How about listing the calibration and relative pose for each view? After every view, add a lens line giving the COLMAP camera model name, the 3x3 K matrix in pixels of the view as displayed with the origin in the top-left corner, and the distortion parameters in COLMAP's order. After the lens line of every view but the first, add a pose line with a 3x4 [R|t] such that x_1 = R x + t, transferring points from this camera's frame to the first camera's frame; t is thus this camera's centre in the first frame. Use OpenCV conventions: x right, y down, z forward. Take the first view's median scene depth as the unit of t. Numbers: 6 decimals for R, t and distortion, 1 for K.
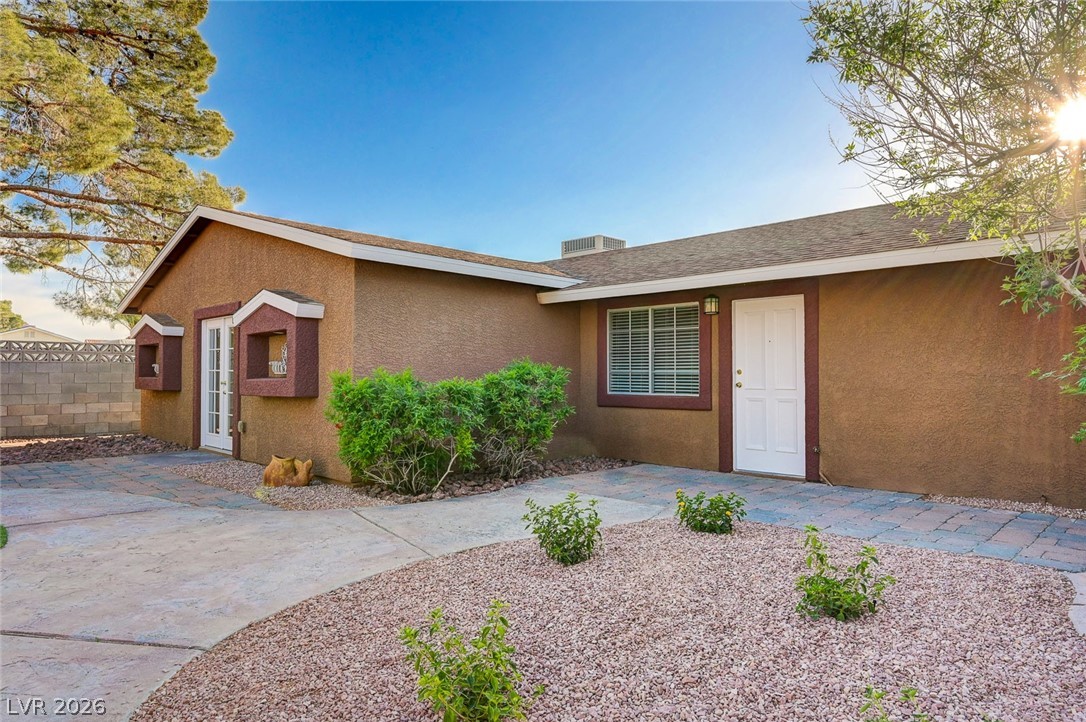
lens RADIAL K [[661.9, 0, 540.2], [0, 661.9, 357.2], [0, 0, 1]] dist [-0.003778, -0.000324]
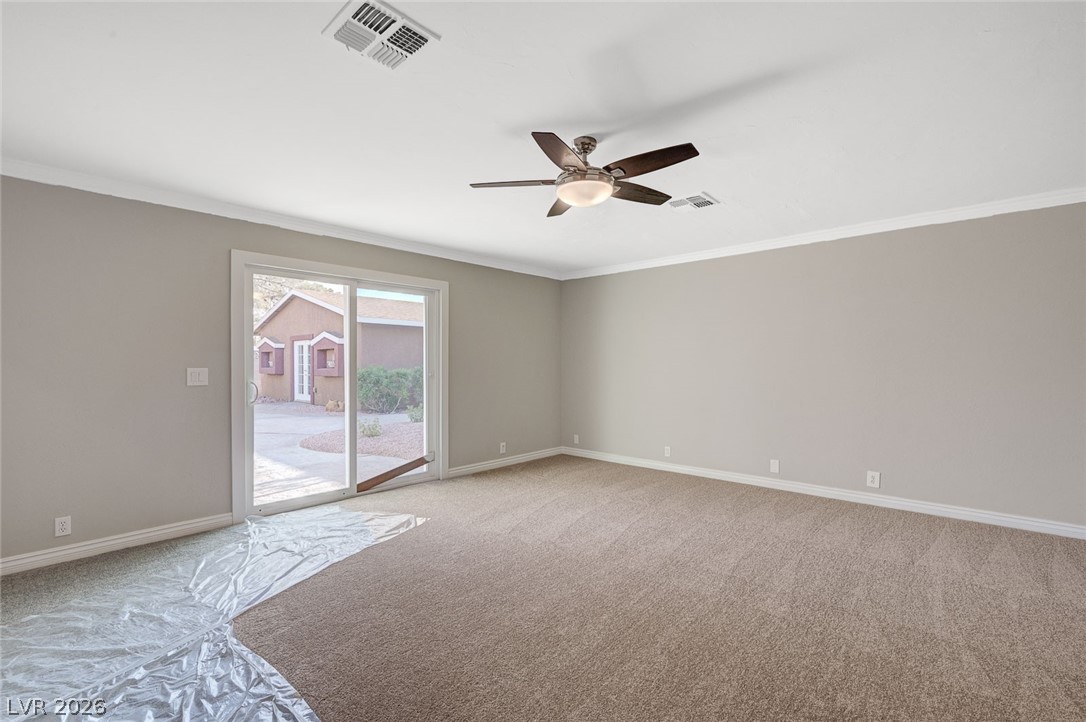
lens RADIAL K [[496.9, 0, 548.1], [0, 496.9, 368.2], [0, 0, 1]] dist [0.000884, -0.000037]
pose [[0.999423, -0.003200, 0.033815, 0.324214], [0.001931, 0.999295, 0.037504, -0.034565], [-0.033911, -0.037417, 0.998724, -0.811524]]
